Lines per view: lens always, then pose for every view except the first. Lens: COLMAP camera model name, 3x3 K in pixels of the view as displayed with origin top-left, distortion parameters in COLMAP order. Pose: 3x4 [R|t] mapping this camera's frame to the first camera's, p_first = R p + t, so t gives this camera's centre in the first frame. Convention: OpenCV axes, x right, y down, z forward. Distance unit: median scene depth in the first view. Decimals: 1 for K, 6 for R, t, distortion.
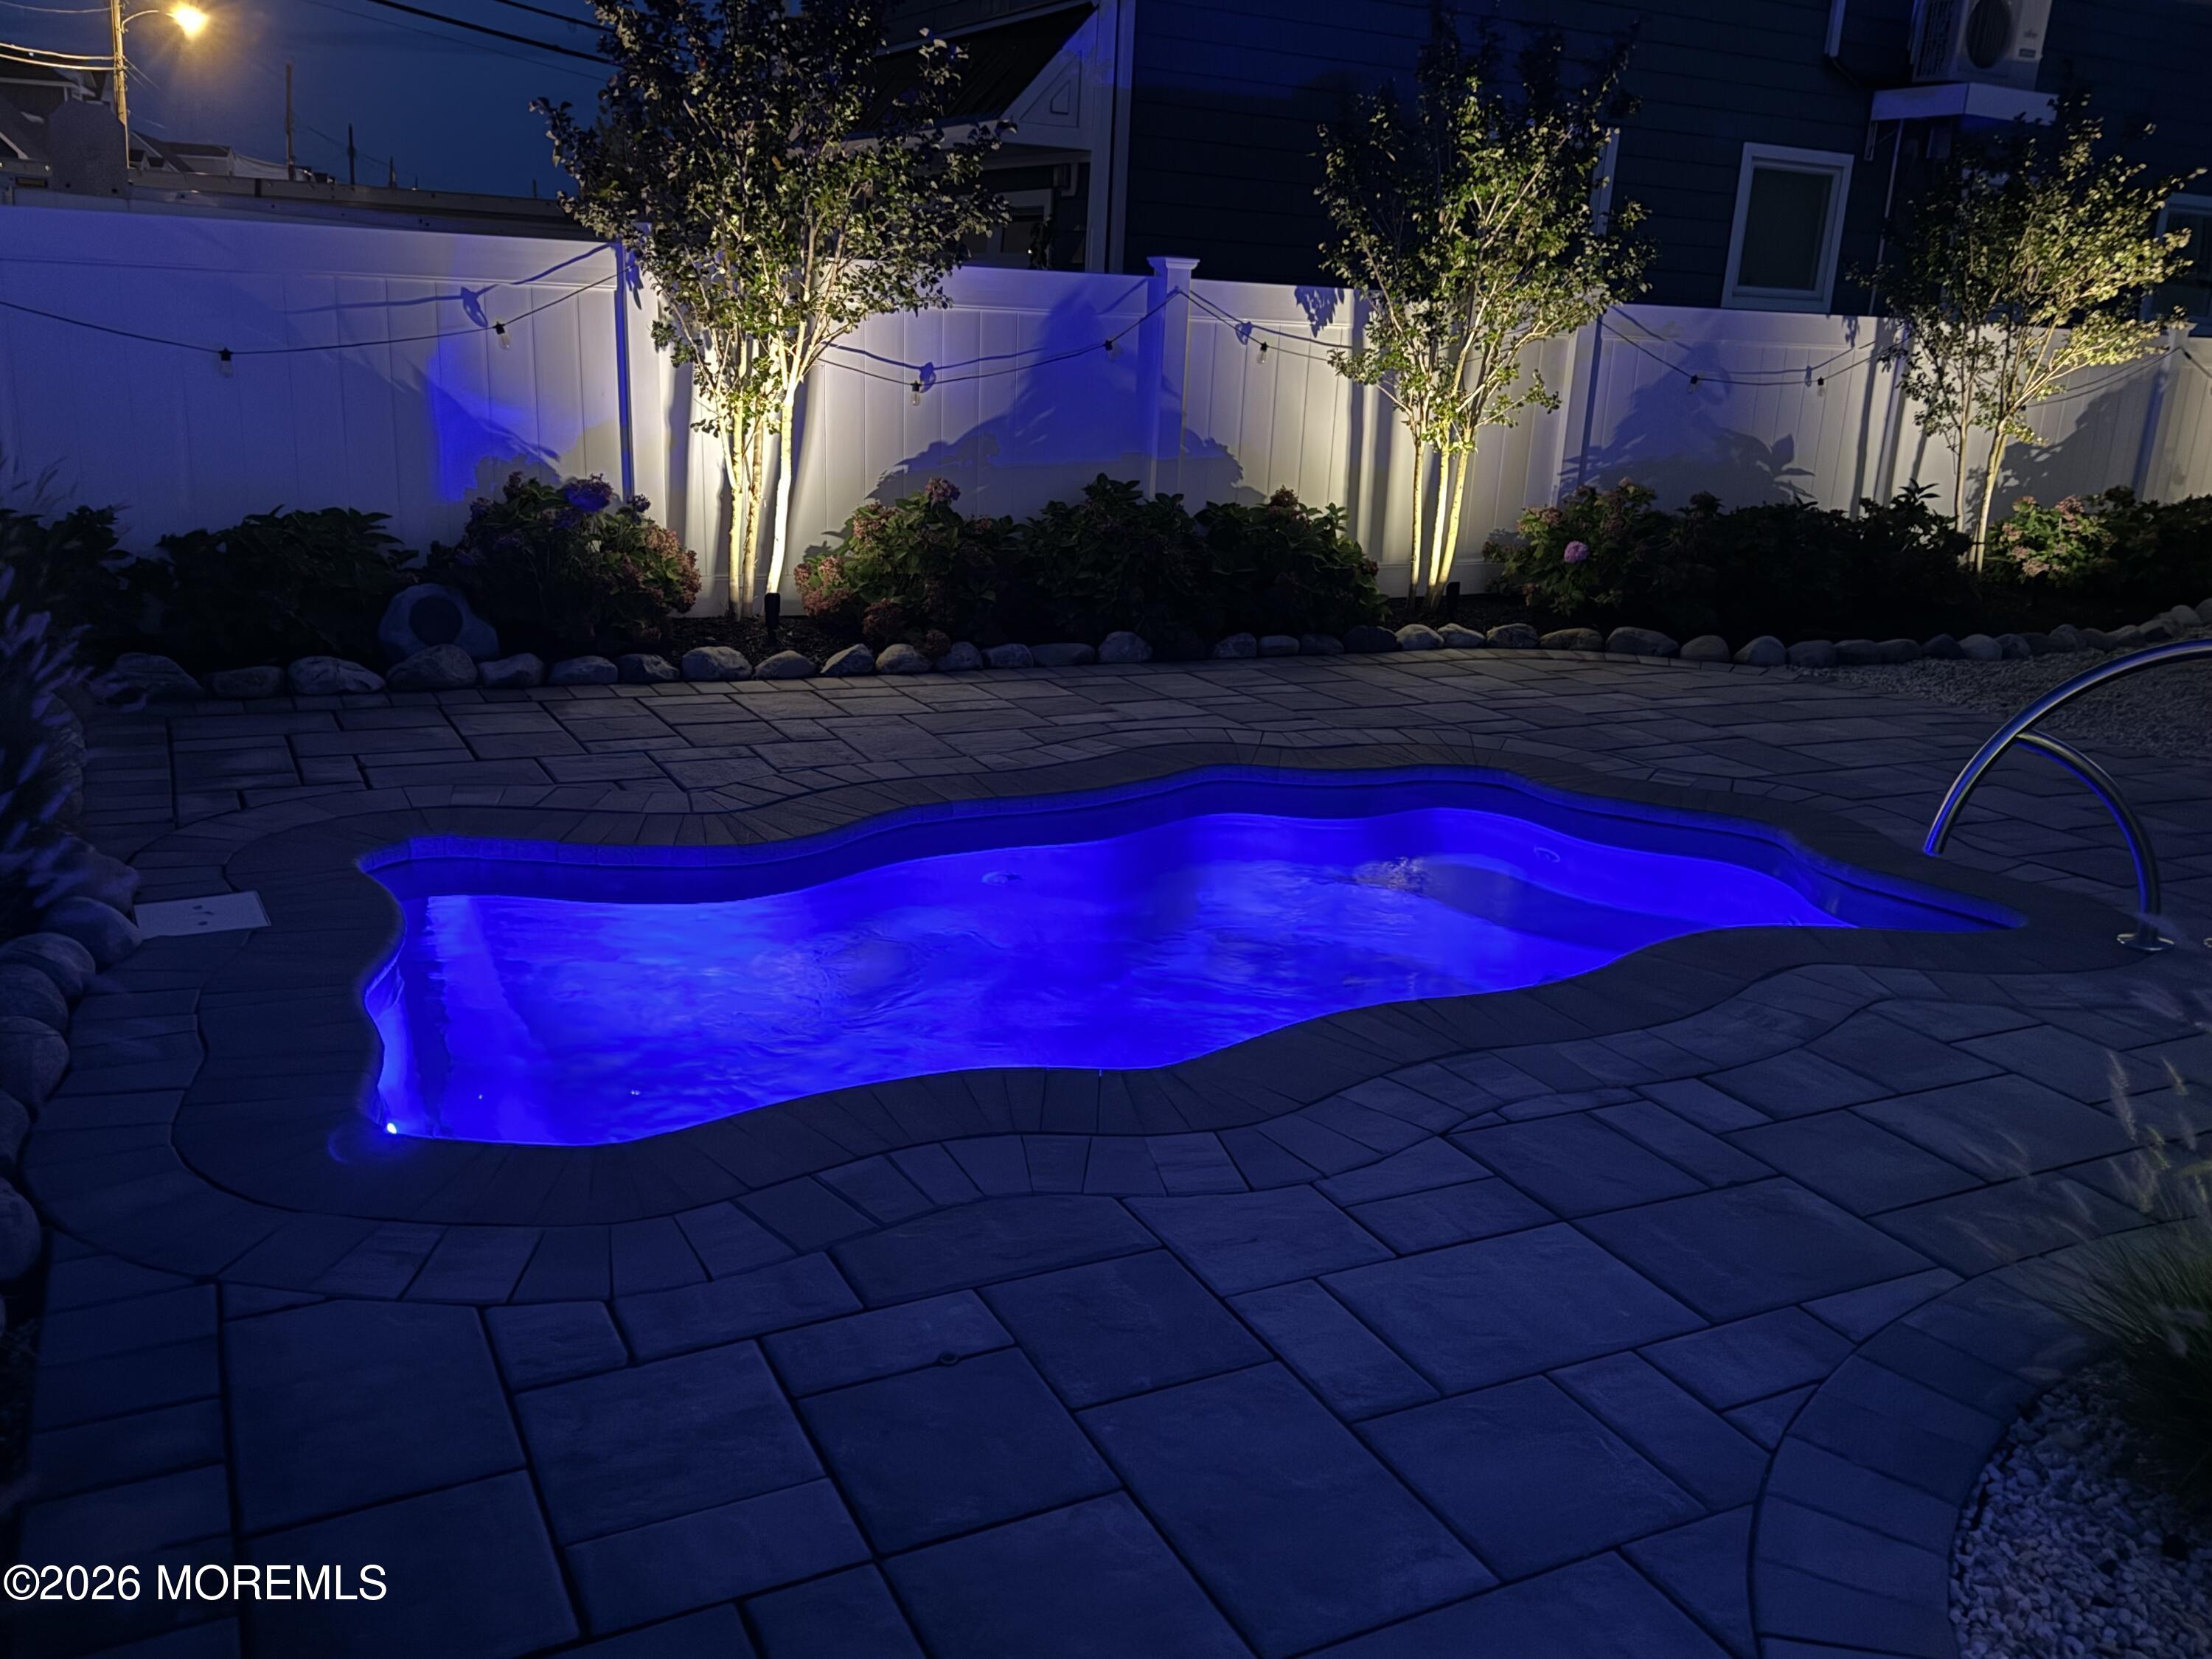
lens RADIAL K [[1823.5, 0, 1106.0], [0, 1823.5, 829.5], [0, 0, 1]] dist [0.139847, -0.238548]
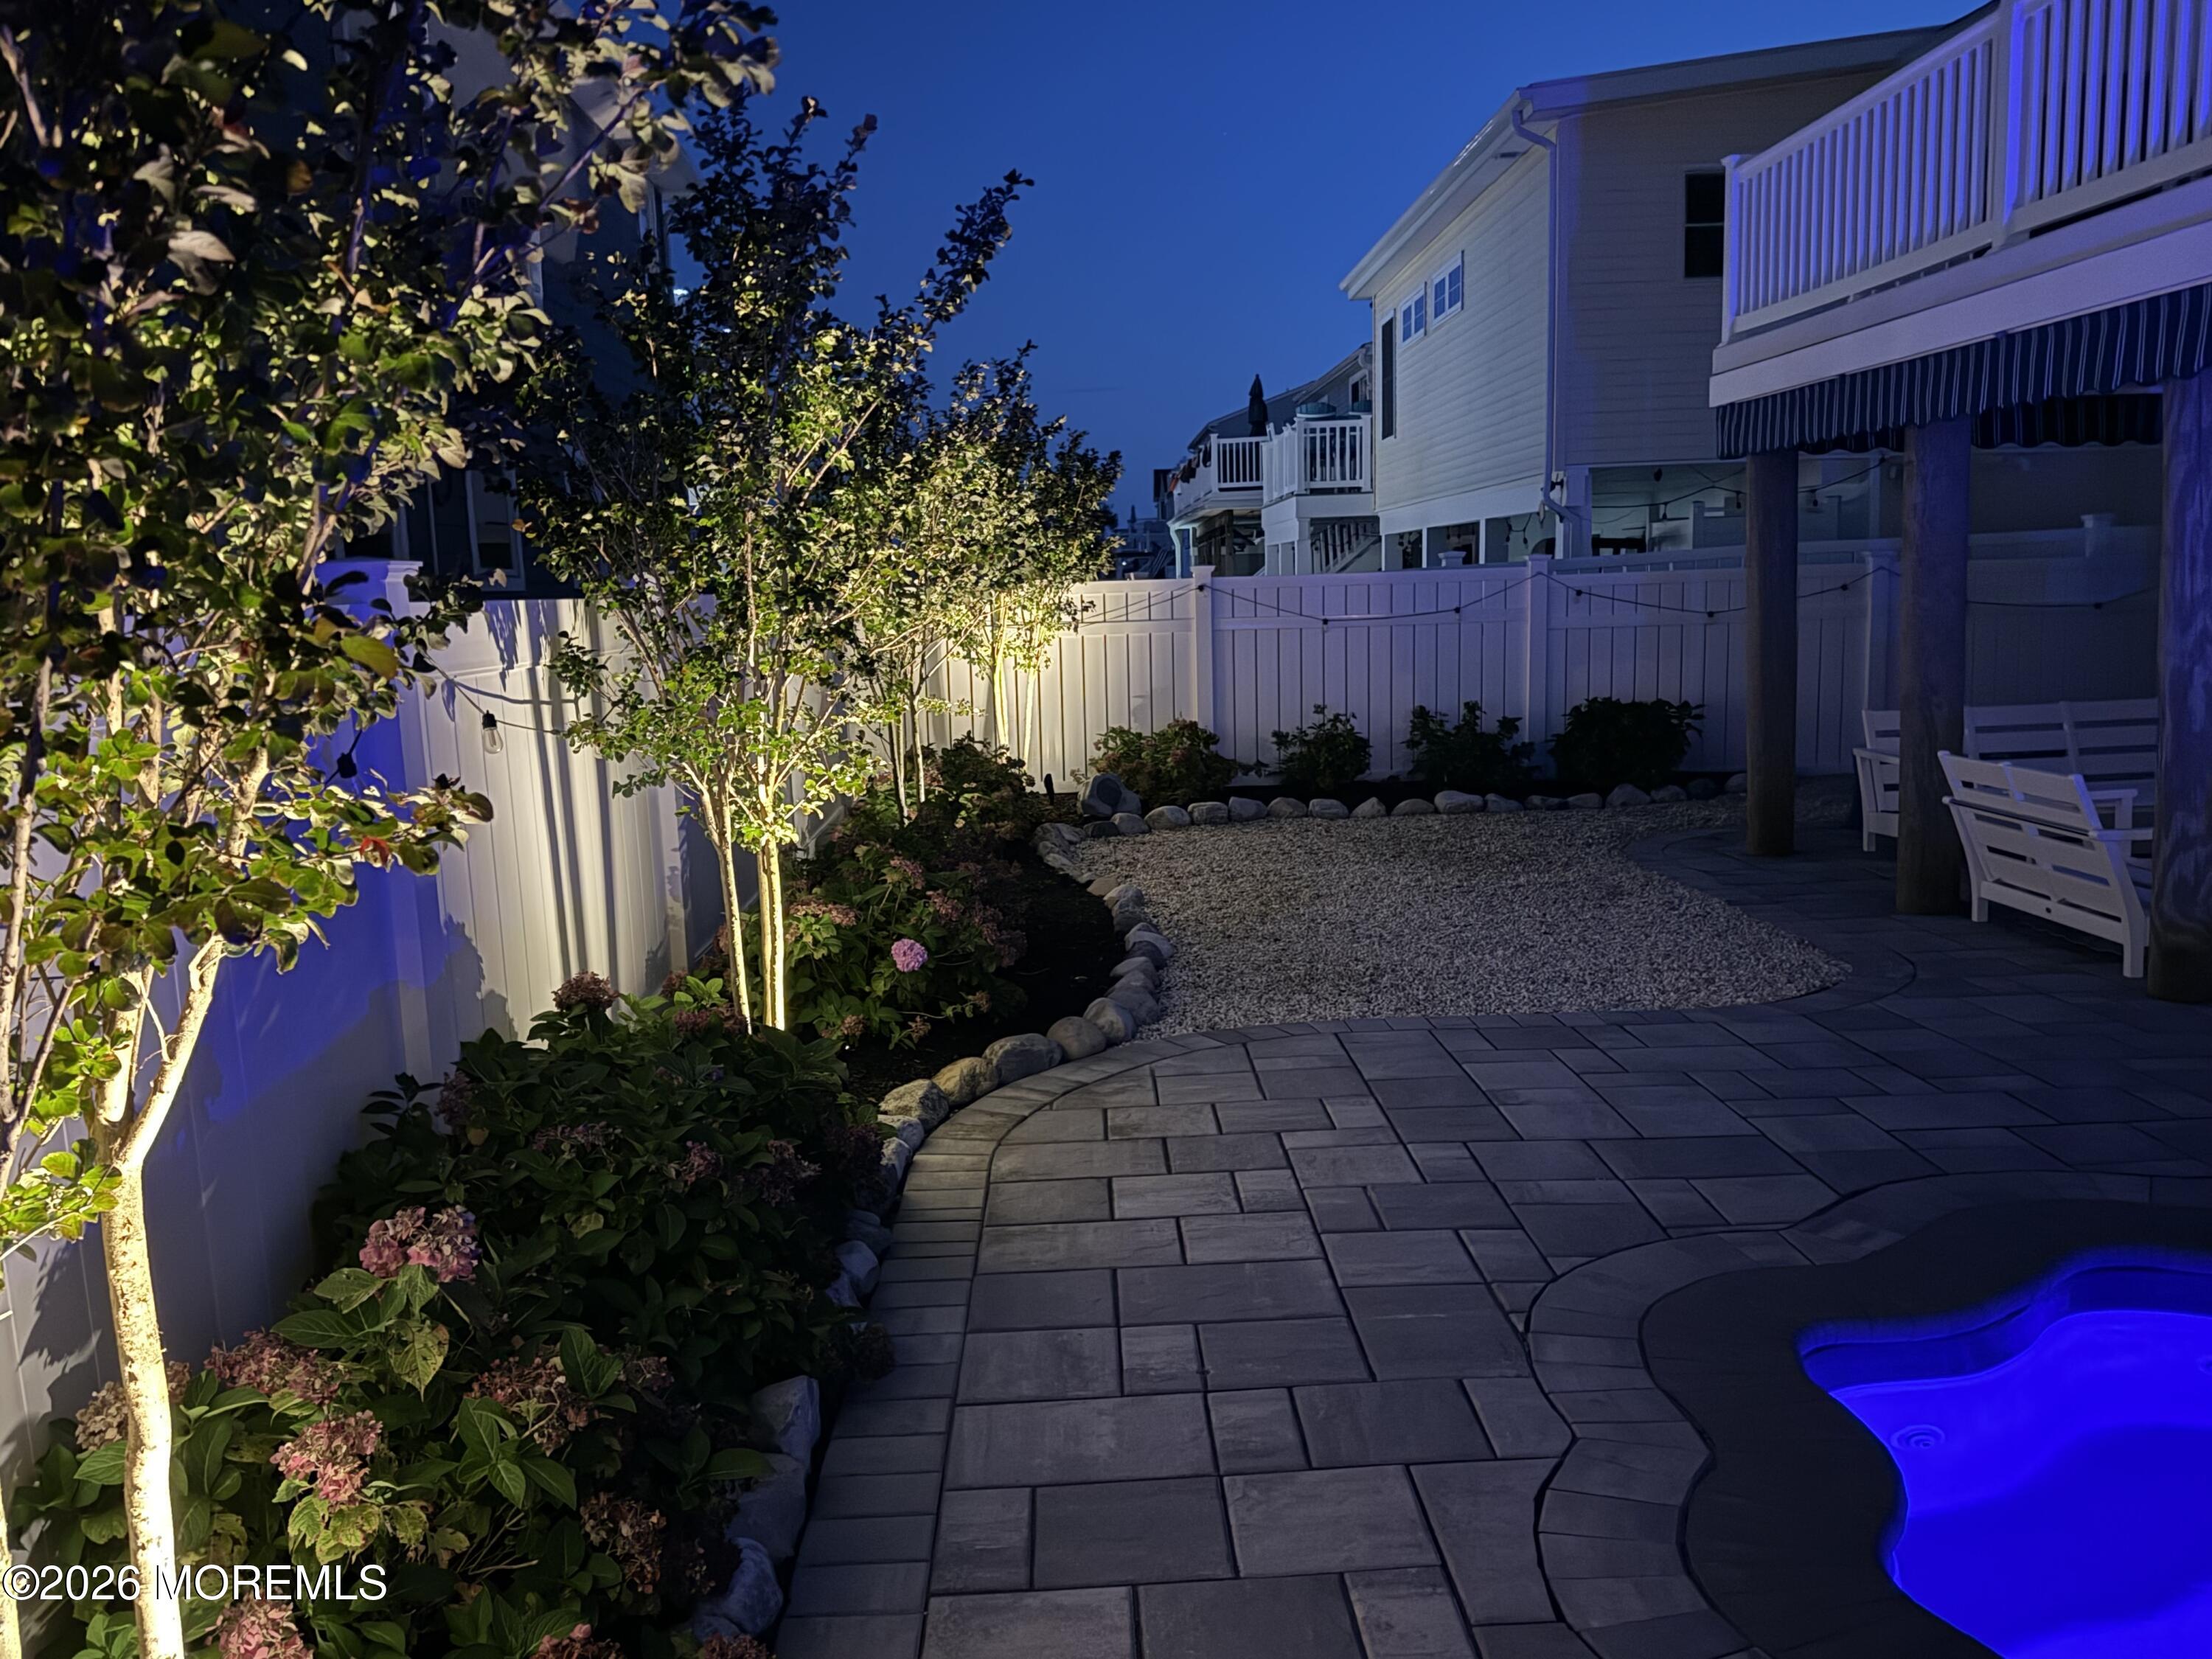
lens RADIAL K [[1797.8, 0, 1104.8], [0, 1797.8, 825.2], [0, 0, 1]] dist [0.133072, -0.224986]
pose [[0.439003, -0.186205, 0.878979, -0.287351], [0.298499, 0.952949, 0.052791, -0.215985], [-0.847452, 0.239199, 0.473929, 0.644074]]
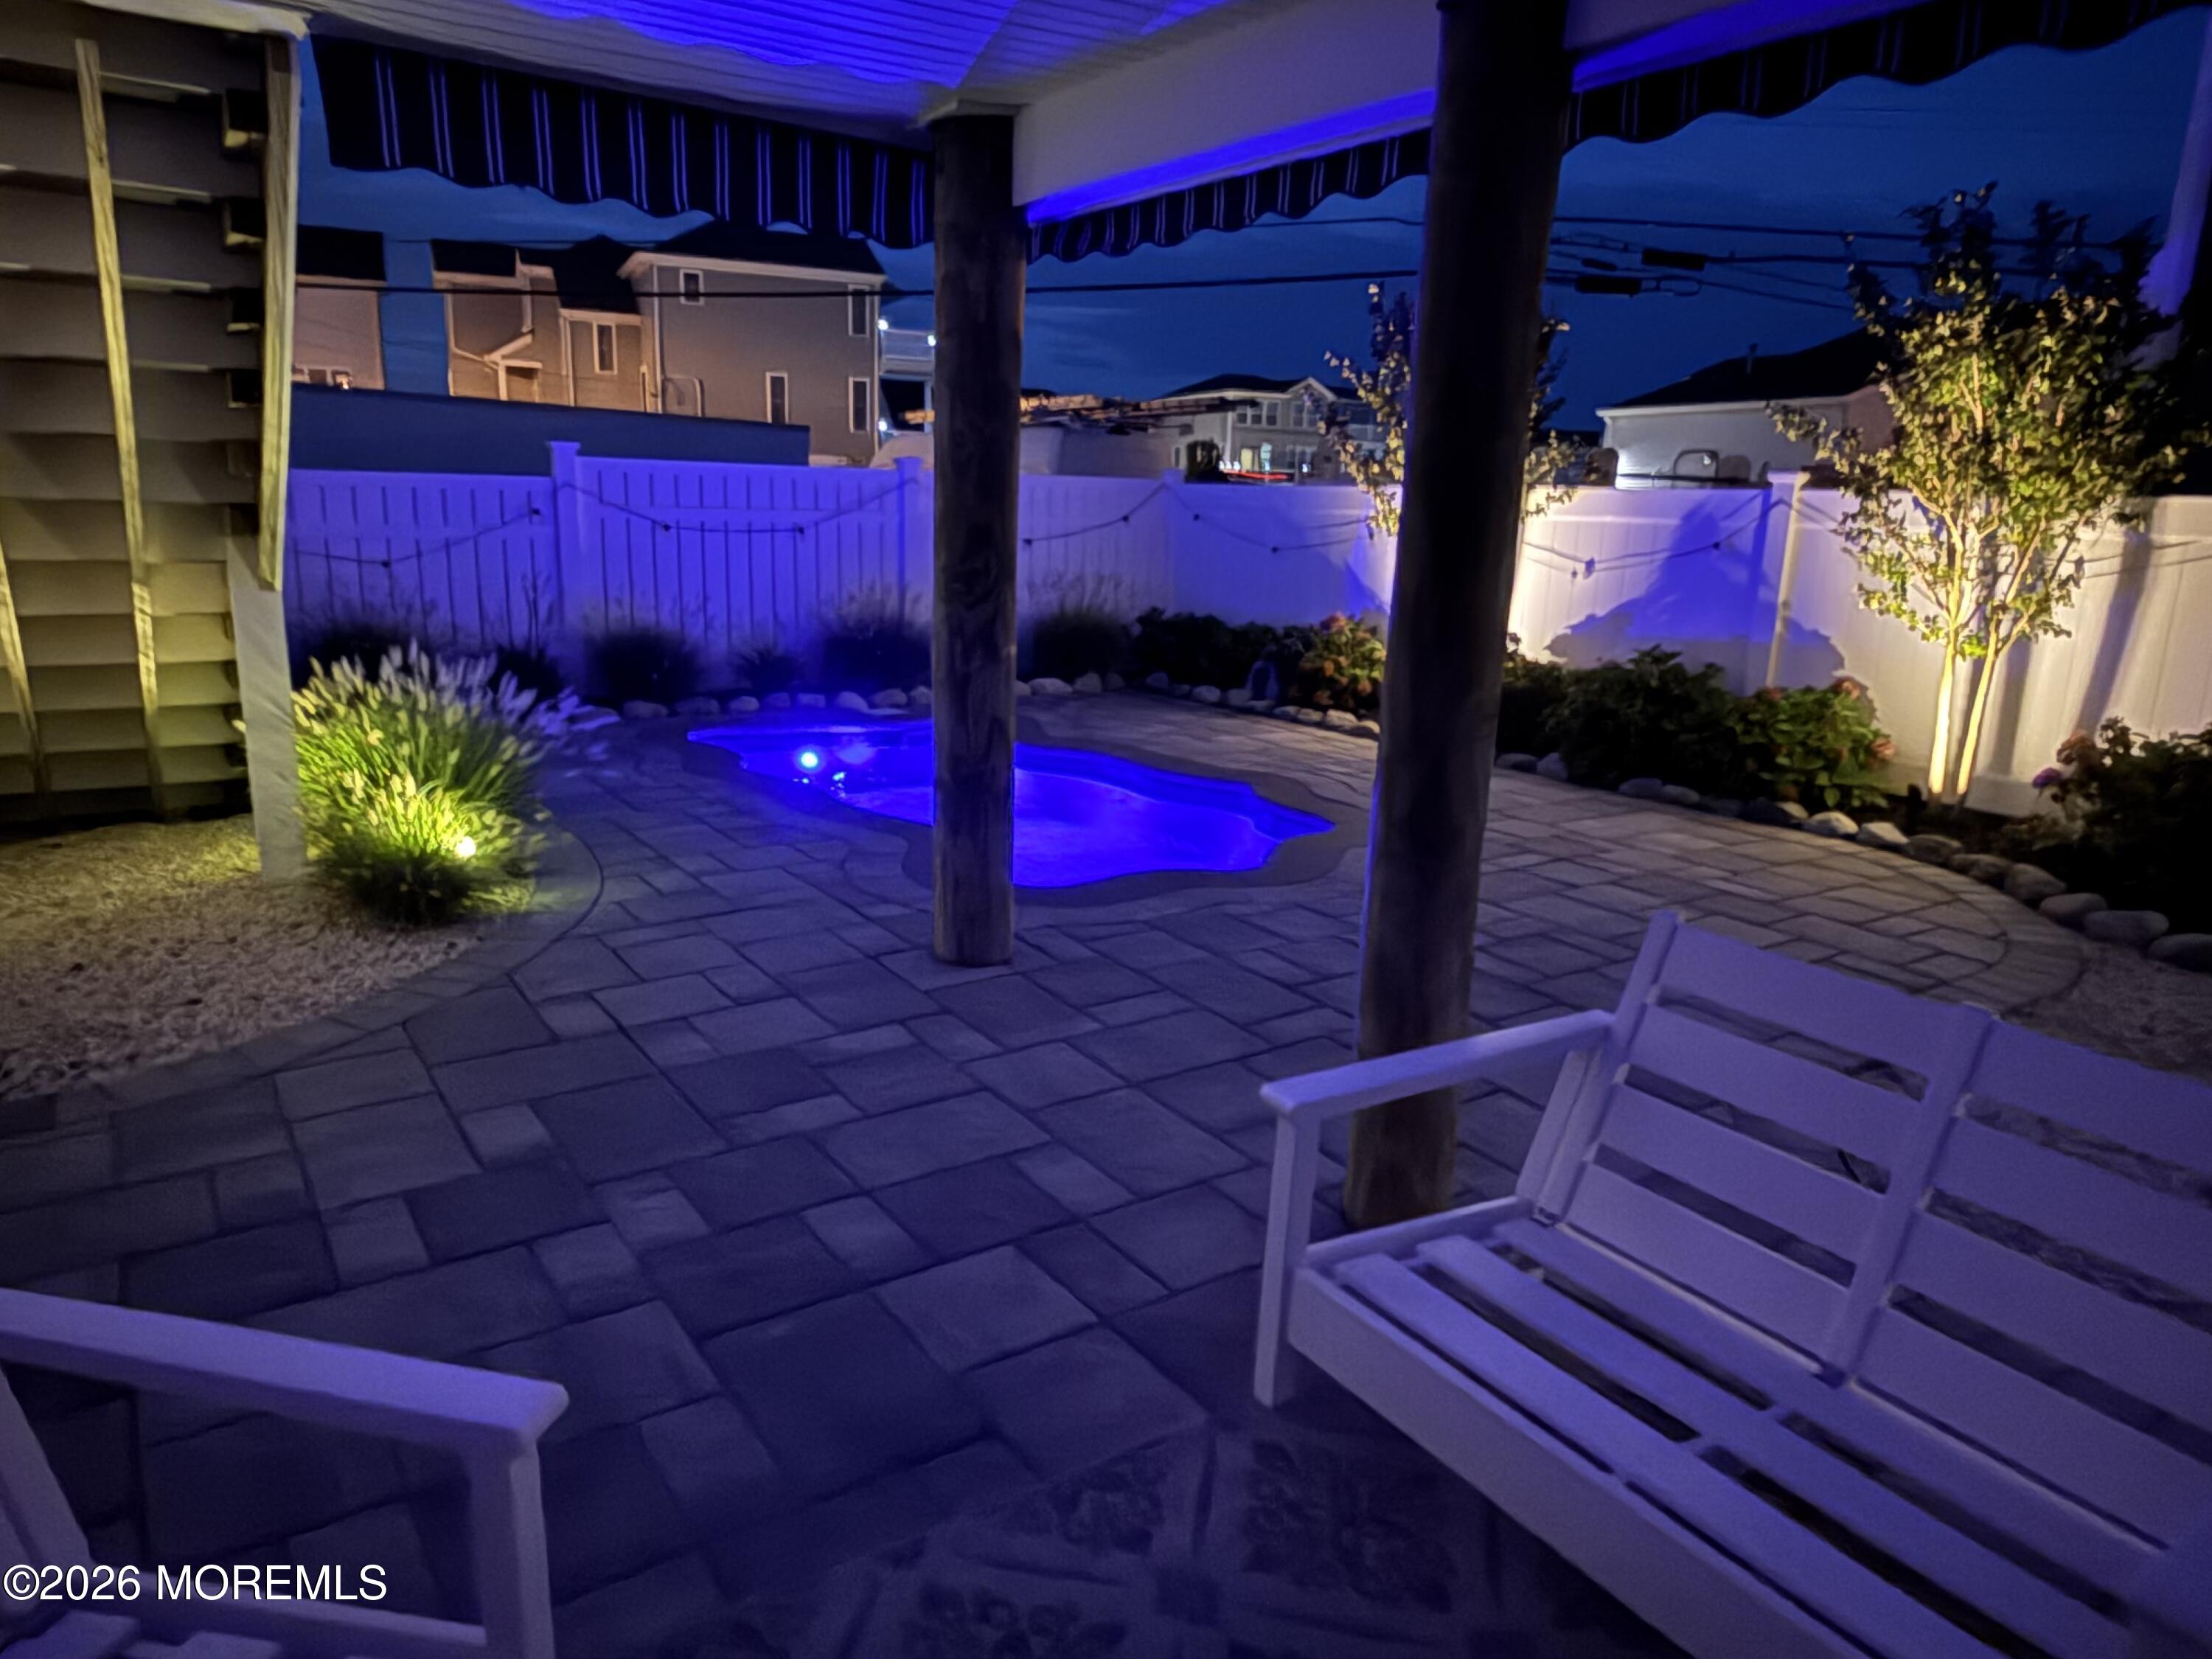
lens RADIAL K [[1414.5, 0, 1091.8], [0, 1414.5, 839.2], [0, 0, 1]] dist [-0.000420, -0.001544]
pose [[0.127150, 0.187430, -0.974014, 0.888941], [-0.293027, 0.945252, 0.143643, -0.090033], [0.947612, 0.267148, 0.175111, 0.482546]]
